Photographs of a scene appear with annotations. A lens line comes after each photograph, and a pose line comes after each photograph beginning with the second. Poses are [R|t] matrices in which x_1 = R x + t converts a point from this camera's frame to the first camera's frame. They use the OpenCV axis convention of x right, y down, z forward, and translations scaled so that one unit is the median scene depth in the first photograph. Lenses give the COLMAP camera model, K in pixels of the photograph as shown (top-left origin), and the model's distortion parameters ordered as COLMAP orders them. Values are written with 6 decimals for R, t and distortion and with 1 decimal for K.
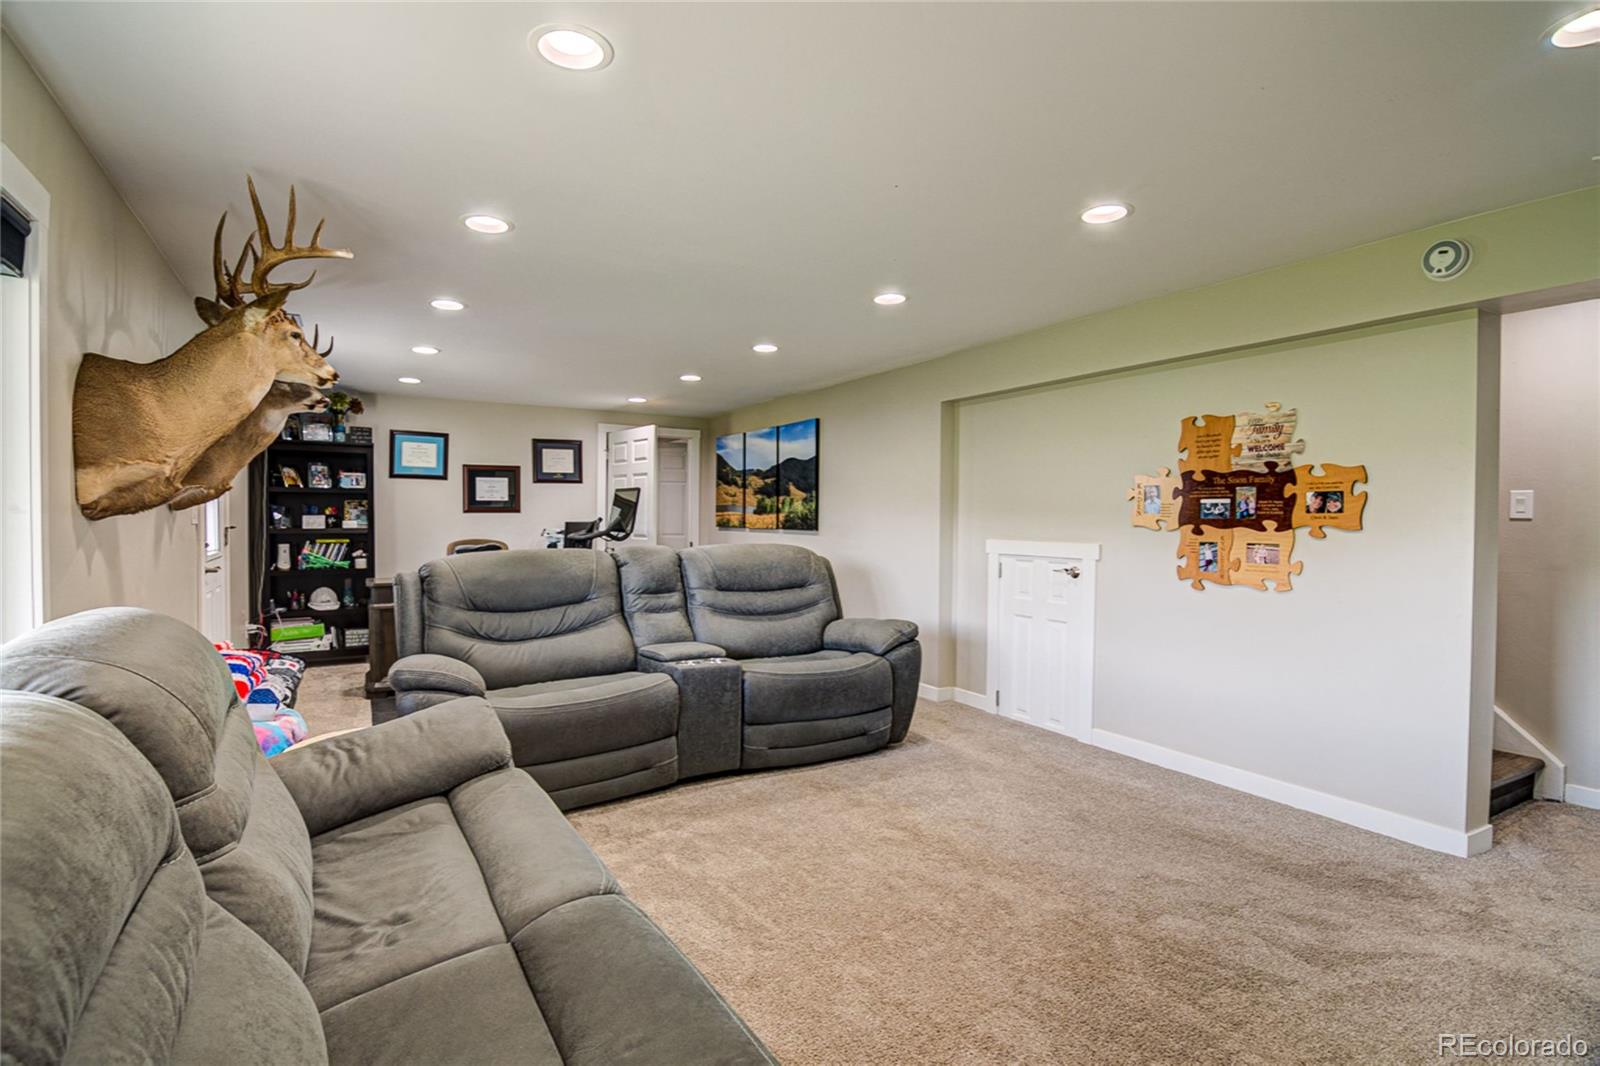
lens RADIAL K [[768.6, 0, 800.8], [0, 768.6, 528.0], [0, 0, 1]] dist [0.000965, -0.004026]
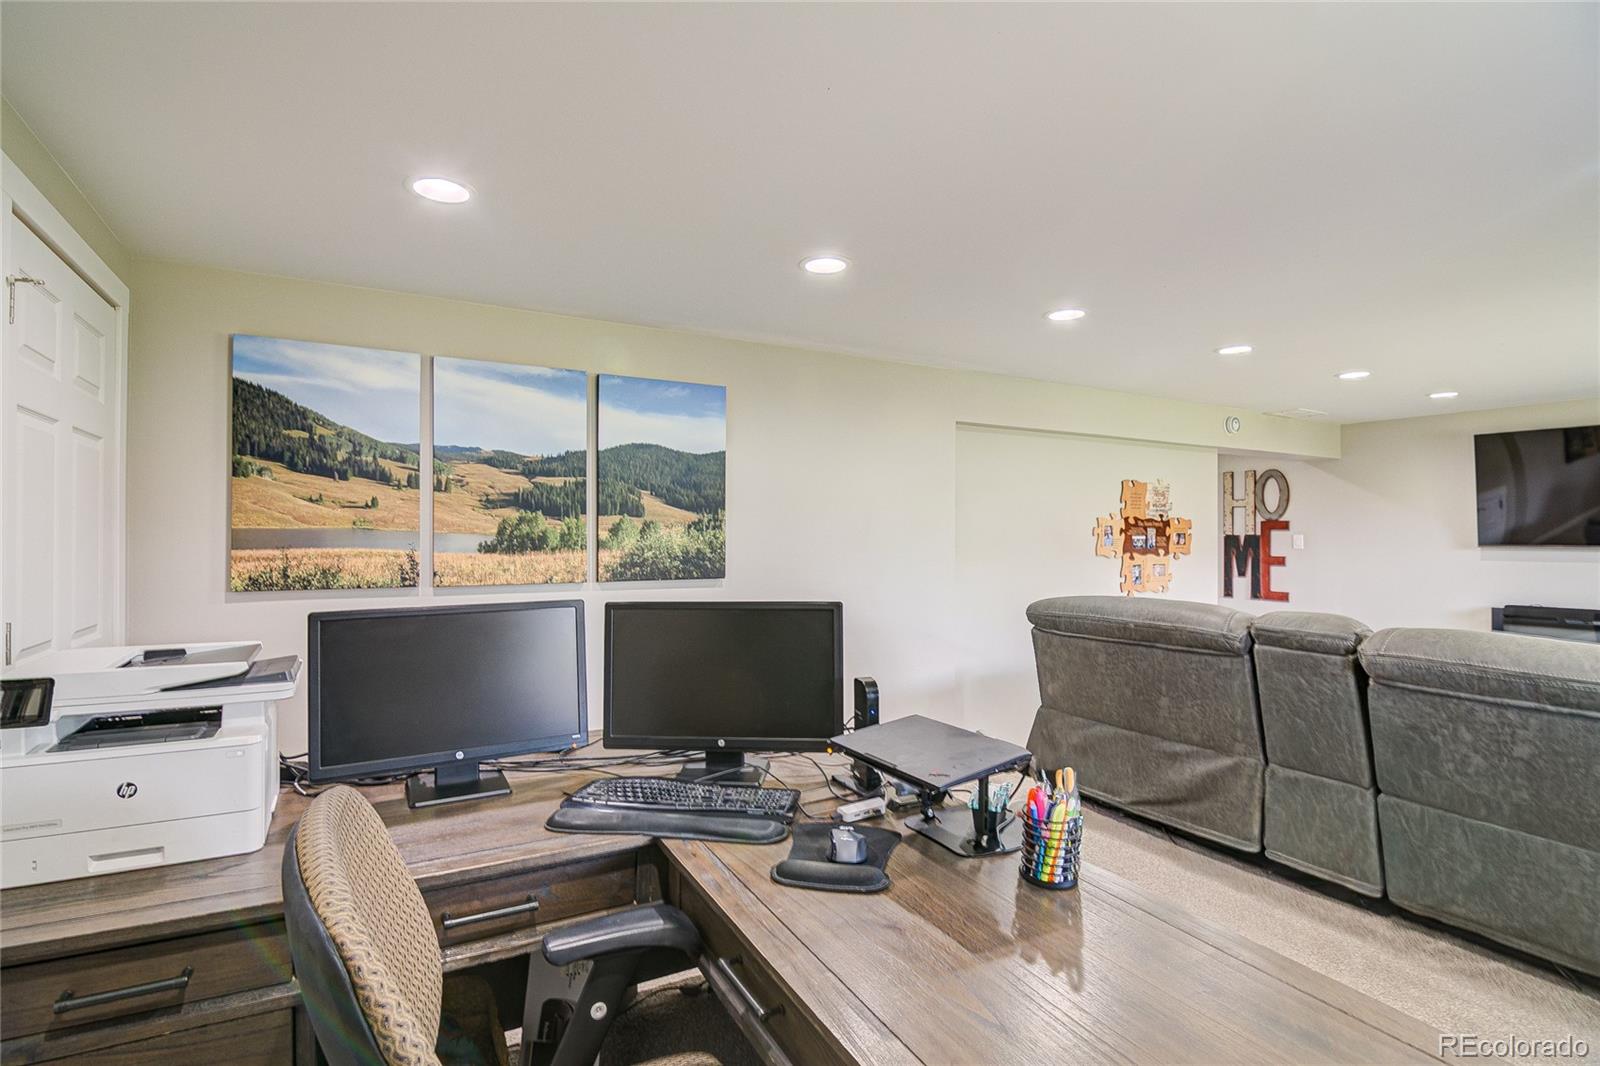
lens RADIAL K [[768.6, 0, 800.4], [0, 768.6, 535.1], [0, 0, 1]] dist [0.000965, -0.004026]
pose [[0.015053, -0.002057, 0.999885, -0.549027], [0.016064, 0.999869, 0.001815, -0.029177], [-0.999758, 0.016035, 0.015085, 0.909571]]
